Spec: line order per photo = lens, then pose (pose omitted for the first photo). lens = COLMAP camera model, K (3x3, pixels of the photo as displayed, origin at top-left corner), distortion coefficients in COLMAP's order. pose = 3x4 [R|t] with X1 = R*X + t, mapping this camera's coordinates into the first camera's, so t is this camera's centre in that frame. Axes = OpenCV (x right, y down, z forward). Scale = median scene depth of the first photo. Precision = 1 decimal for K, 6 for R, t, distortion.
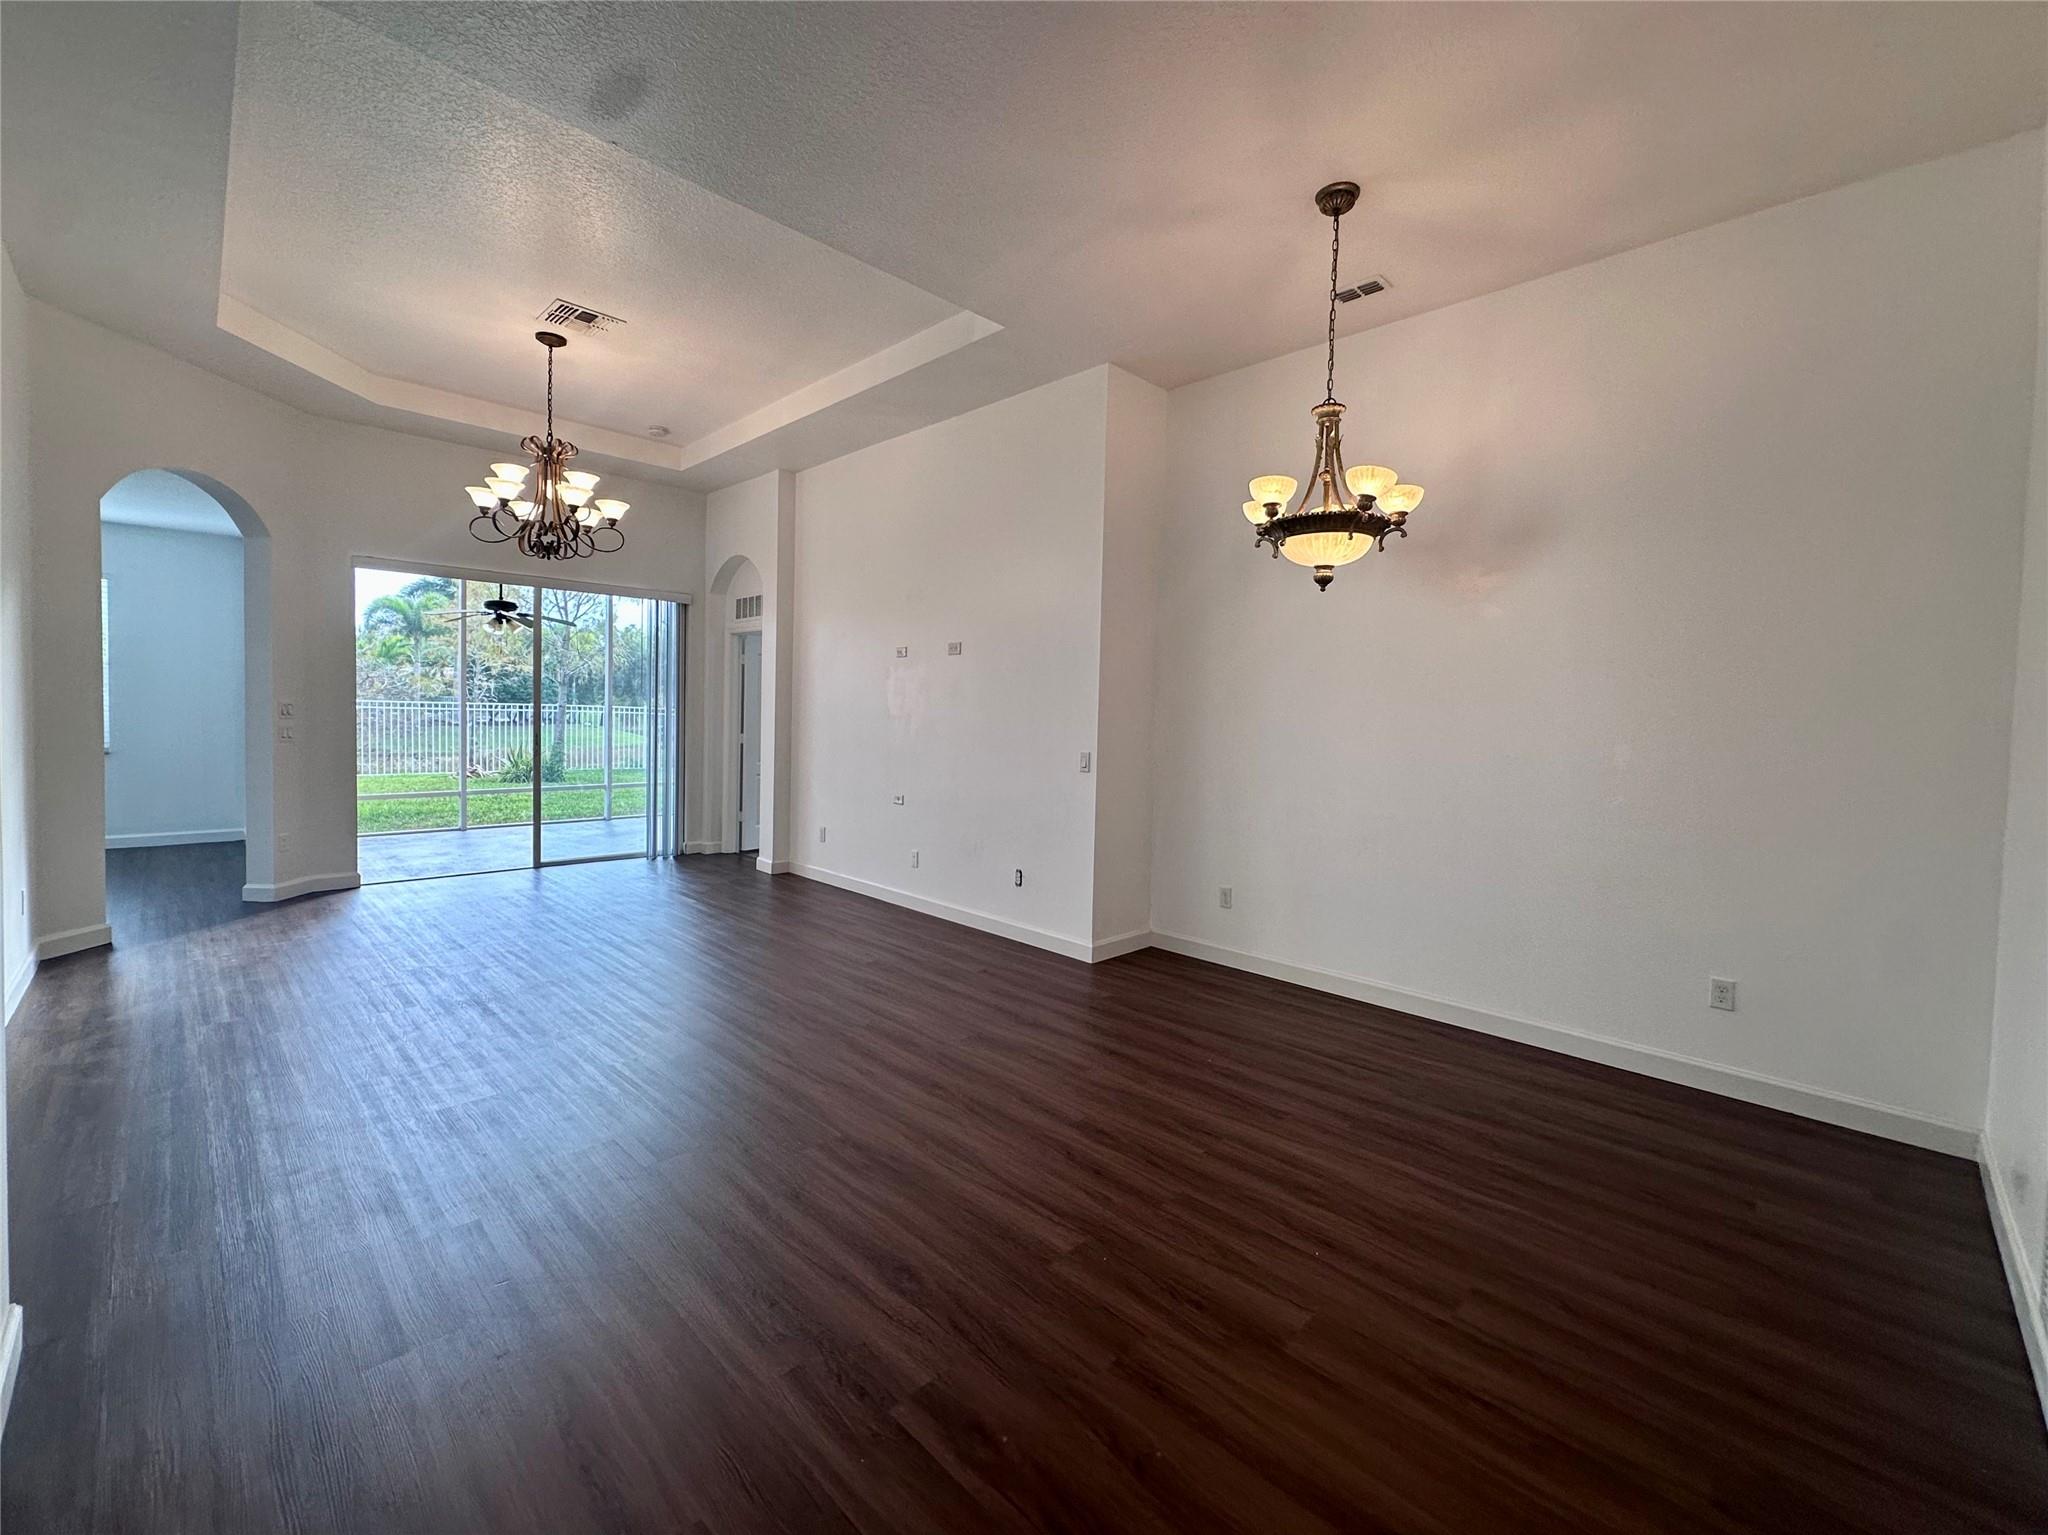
lens RADIAL K [[856.5, 0, 1015.3], [0, 856.5, 733.5], [0, 0, 1]] dist [-0.000449, -0.000056]
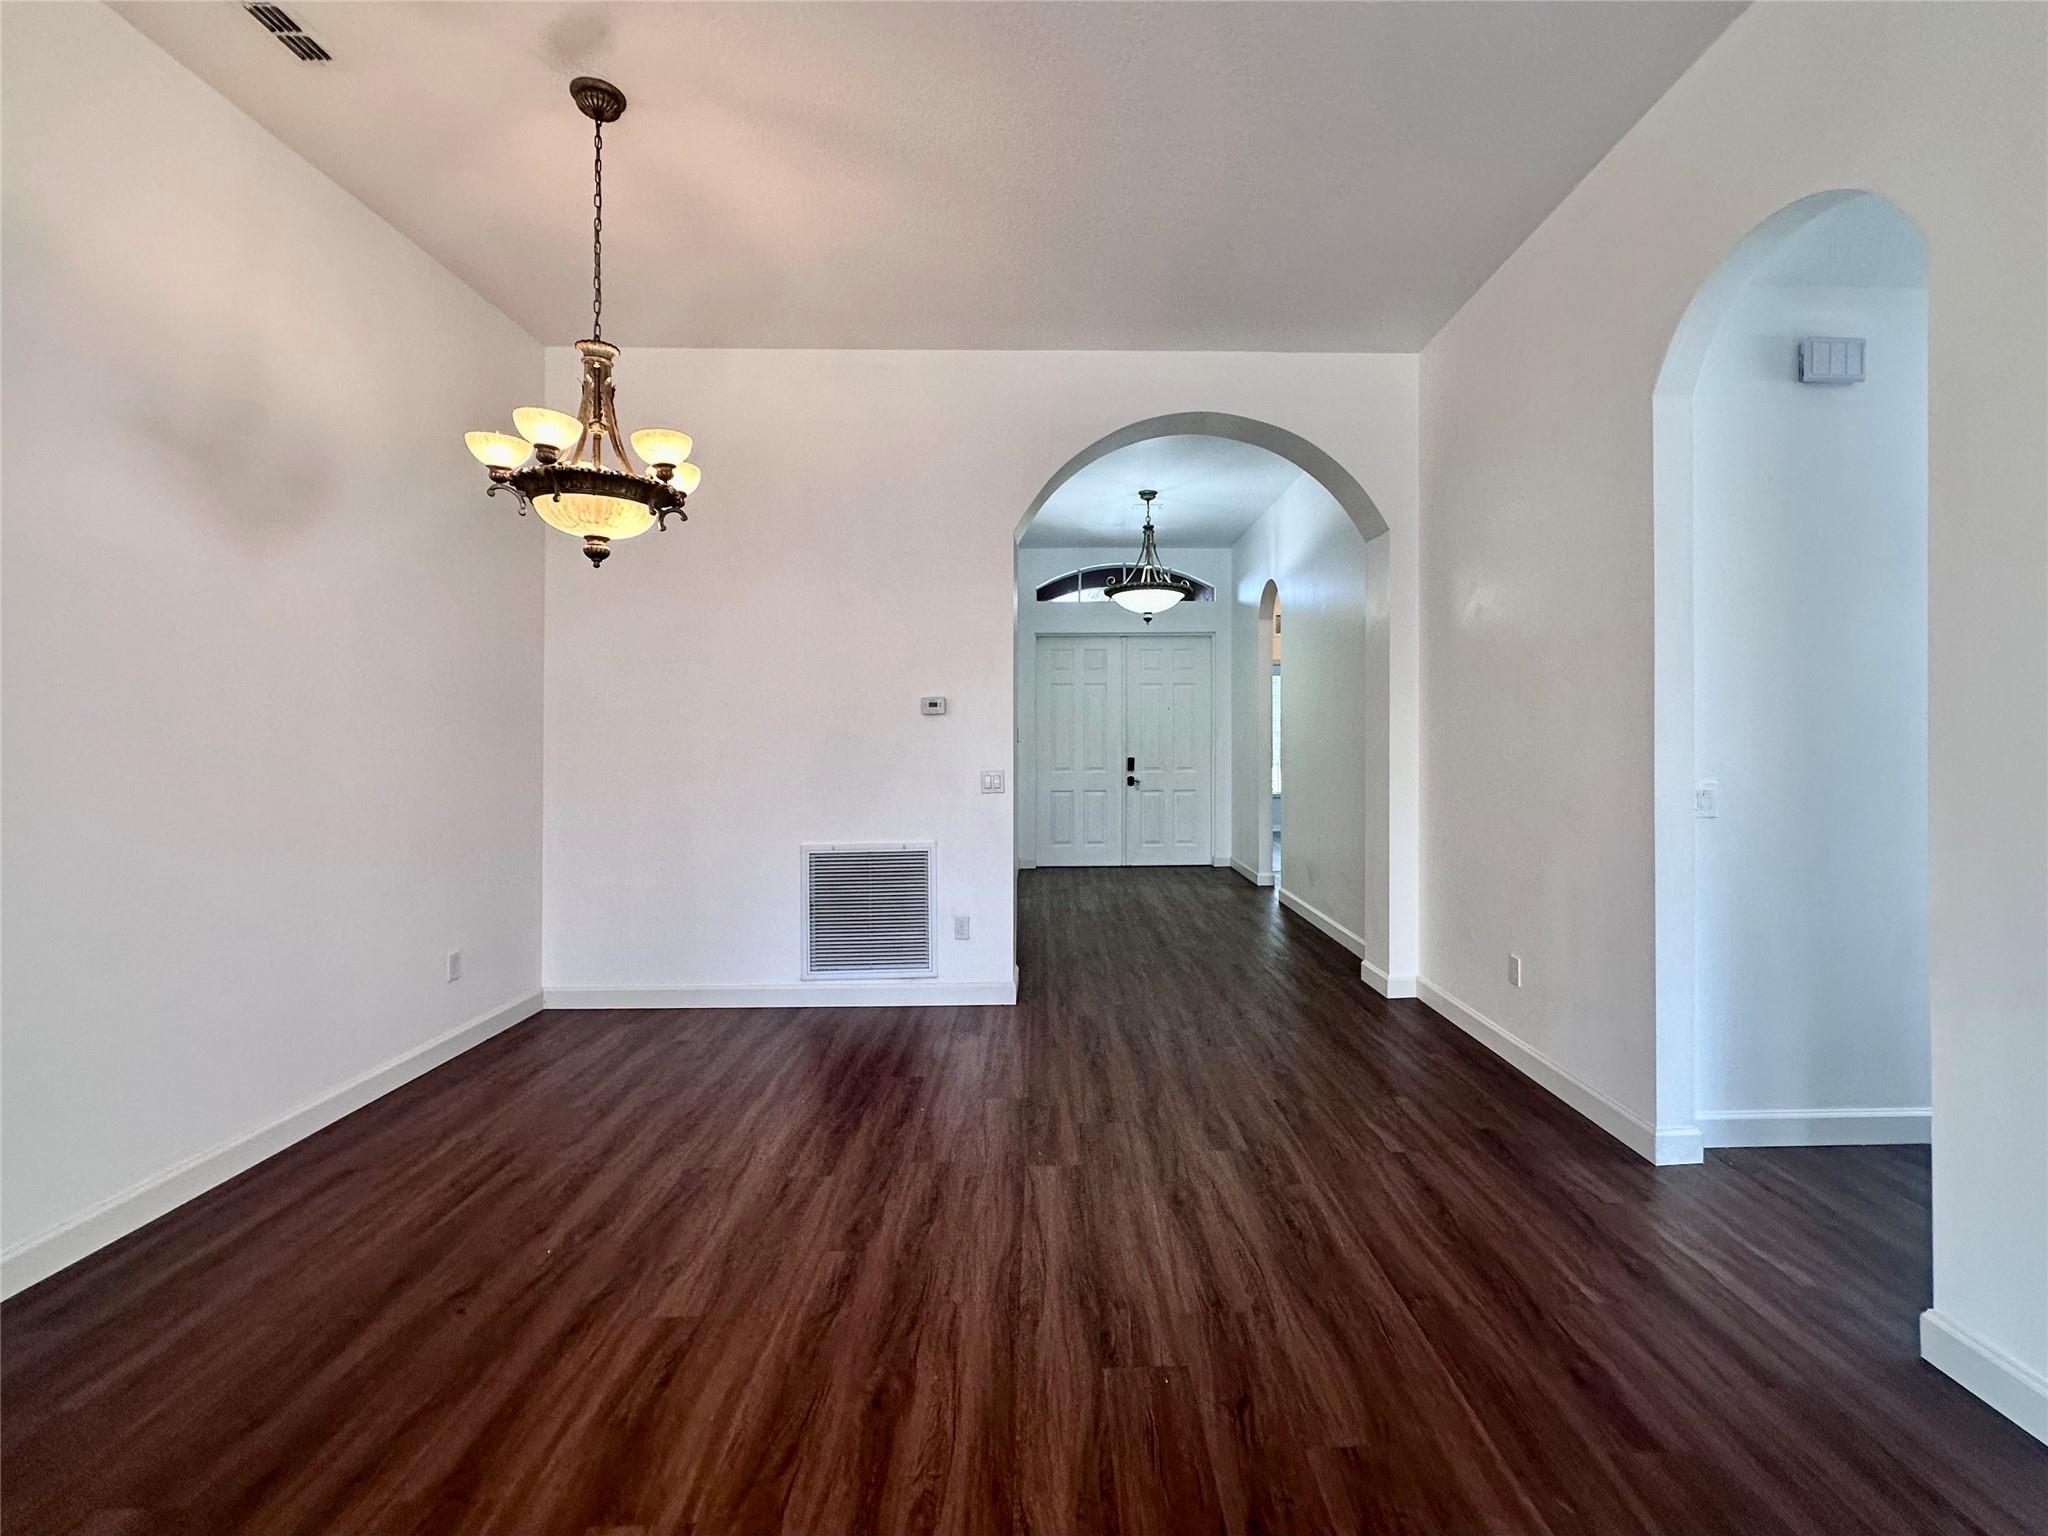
lens RADIAL K [[889.7, 0, 1079.2], [0, 889.7, 730.9], [0, 0, 1]] dist [-0.001153, -0.000328]
pose [[-0.733967, -0.019098, 0.678917, -0.438206], [0.003810, 0.999473, 0.032235, -0.027739], [-0.679174, 0.026246, -0.733508, 1.027018]]
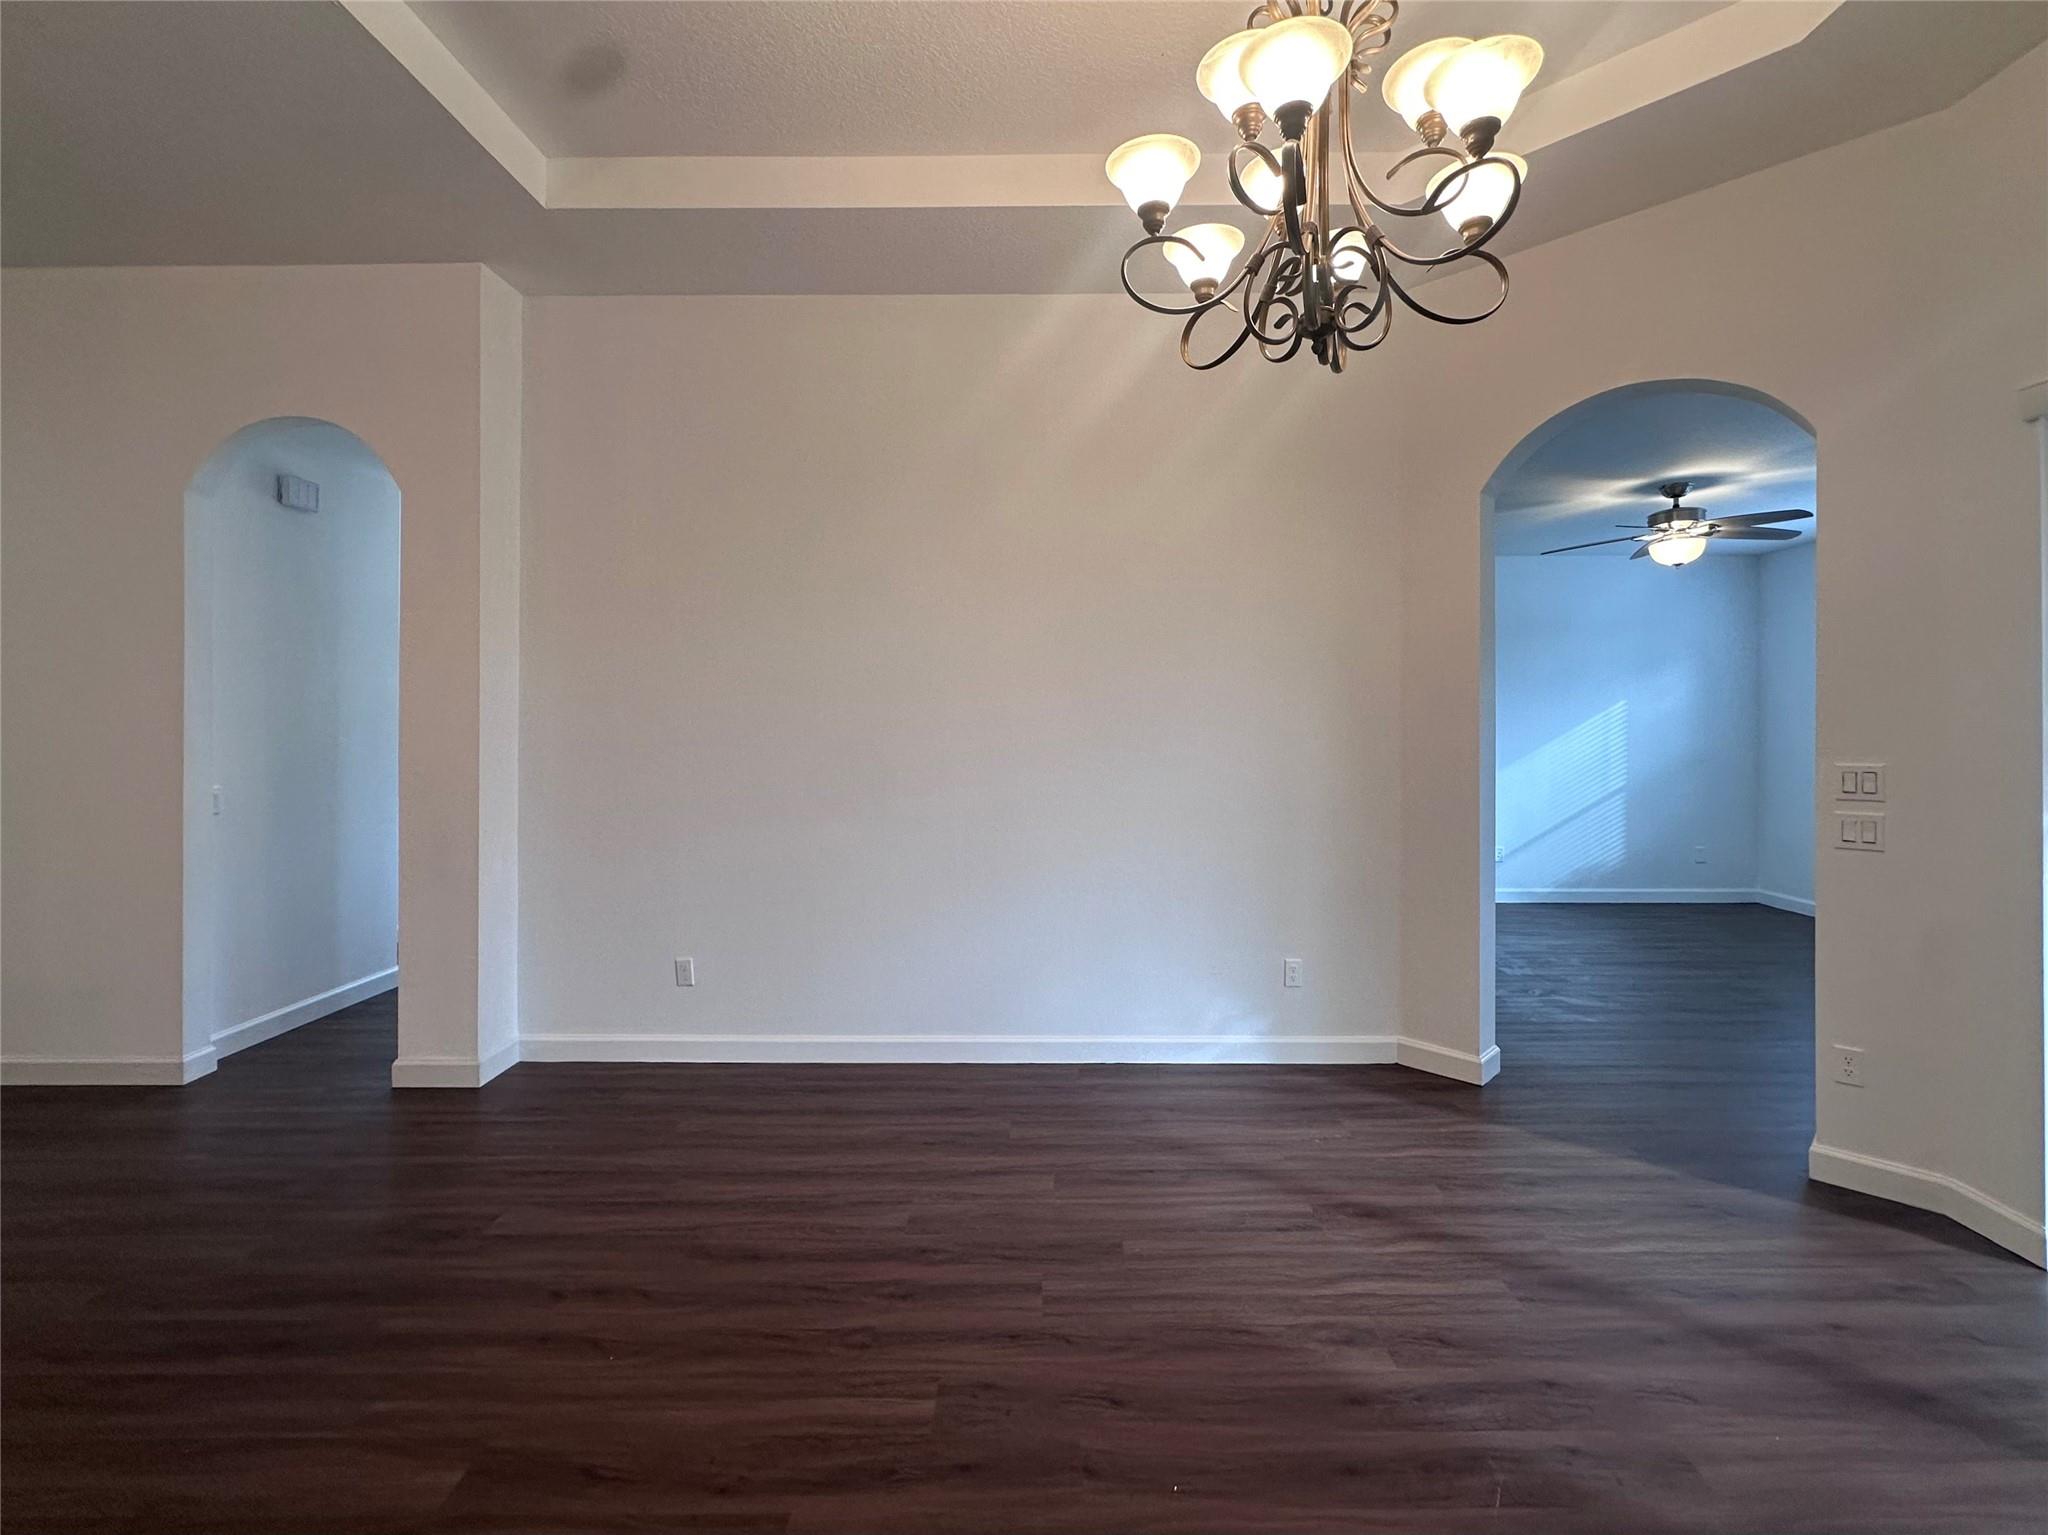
lens RADIAL K [[895.1, 0, 1024.5], [0, 895.1, 724.8], [0, 0, 1]] dist [-0.003438, -0.000083]
pose [[-0.711384, -0.024410, -0.702380, -0.269272], [-0.036721, 0.999323, 0.002462, -0.060486], [0.701844, 0.027544, -0.711798, 1.438448]]
